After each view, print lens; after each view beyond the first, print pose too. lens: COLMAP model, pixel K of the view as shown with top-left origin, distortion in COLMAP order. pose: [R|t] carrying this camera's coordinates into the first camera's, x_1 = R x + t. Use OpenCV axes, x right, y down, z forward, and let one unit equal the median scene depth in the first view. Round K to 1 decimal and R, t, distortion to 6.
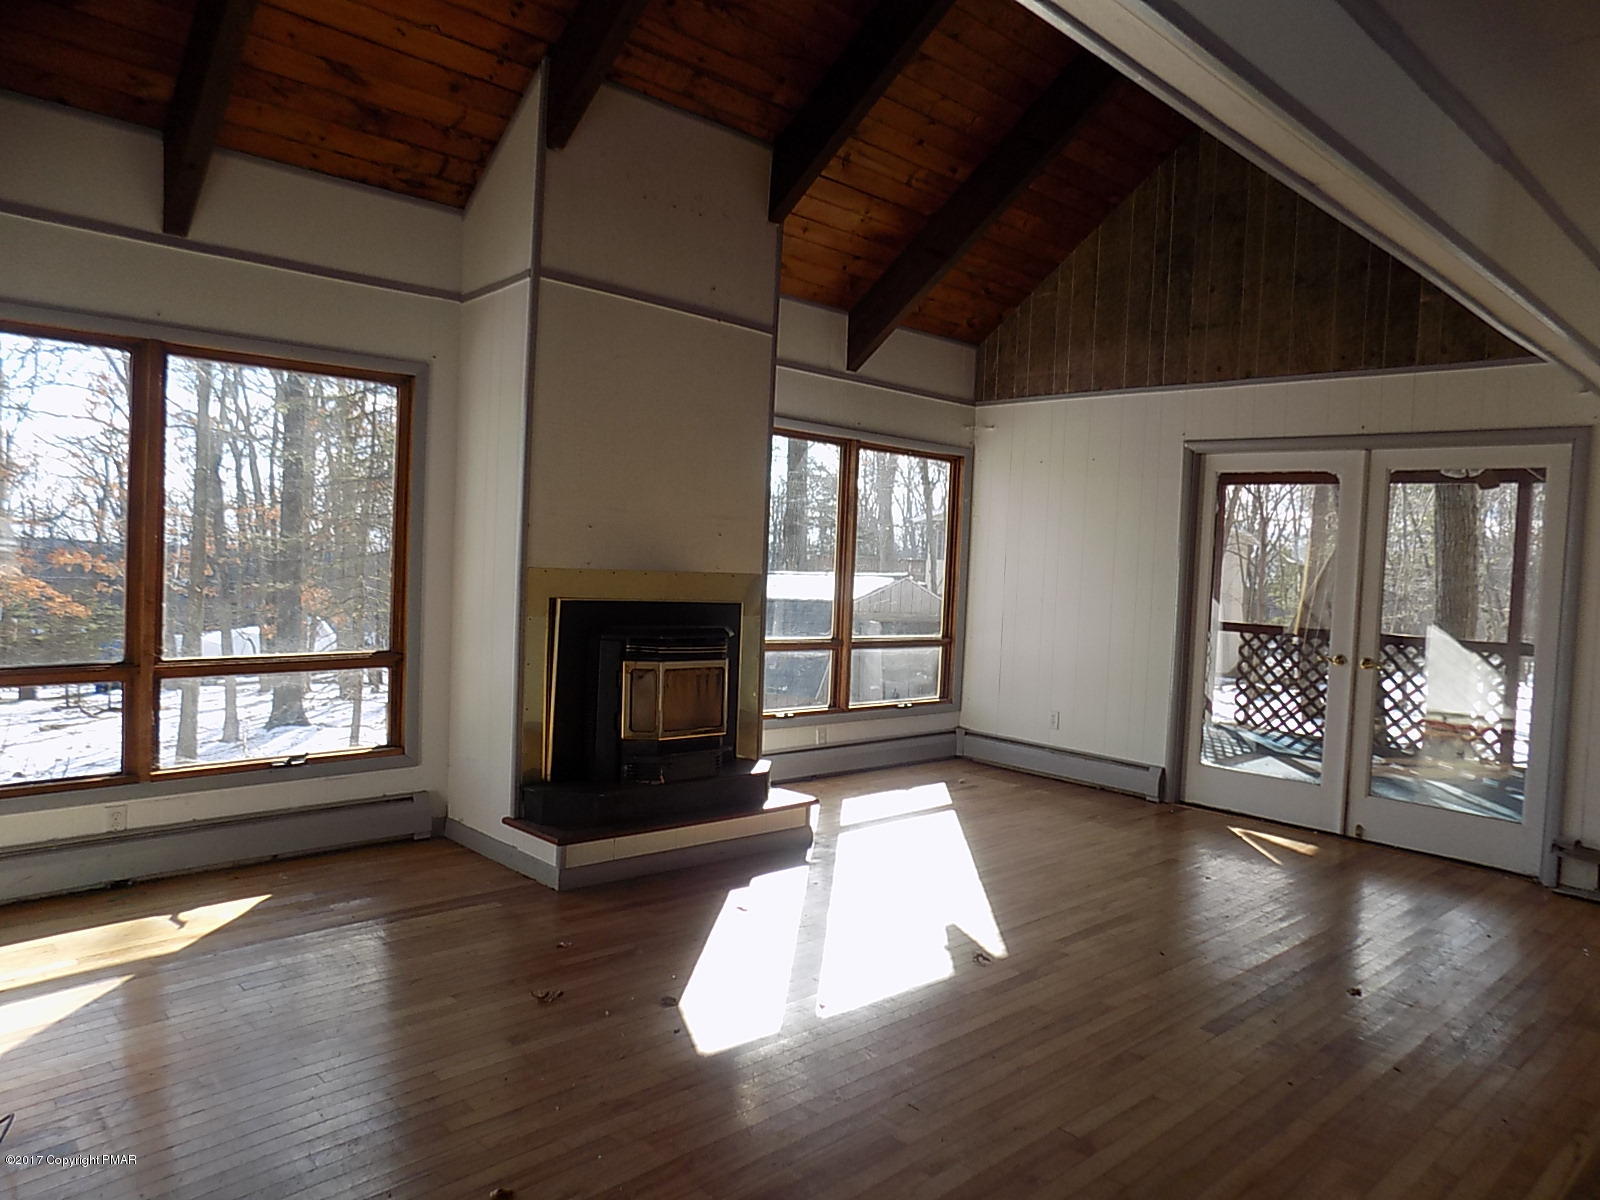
lens RADIAL K [[1093.8, 0, 800.0], [0, 1093.8, 600.0], [0, 0, 1]] dist [-0.071722, 0.083461]
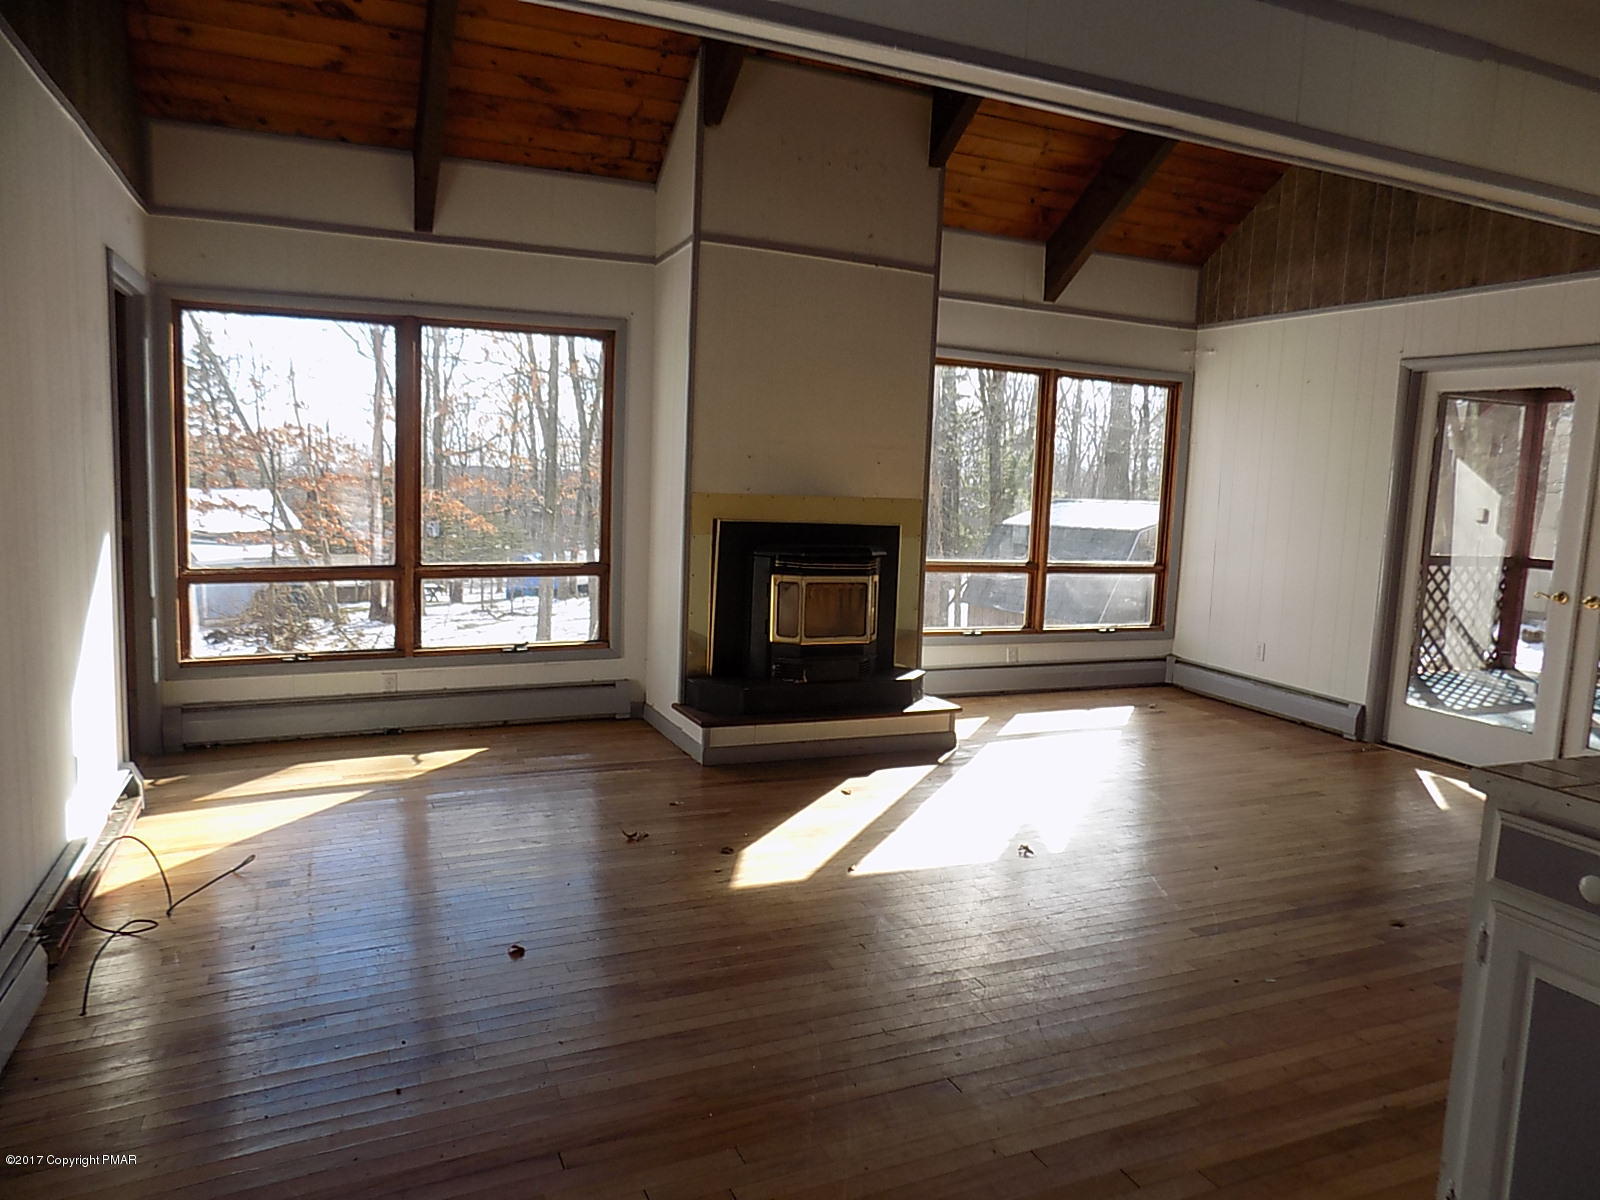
lens RADIAL K [[1093.8, 0, 800.0], [0, 1093.8, 600.0], [0, 0, 1]] dist [-0.071722, 0.083461]
pose [[0.944020, 0.033153, -0.328217, 0.212179], [-0.011398, 0.997621, 0.067984, 0.003661], [0.329690, -0.060437, 0.942153, -0.066007]]
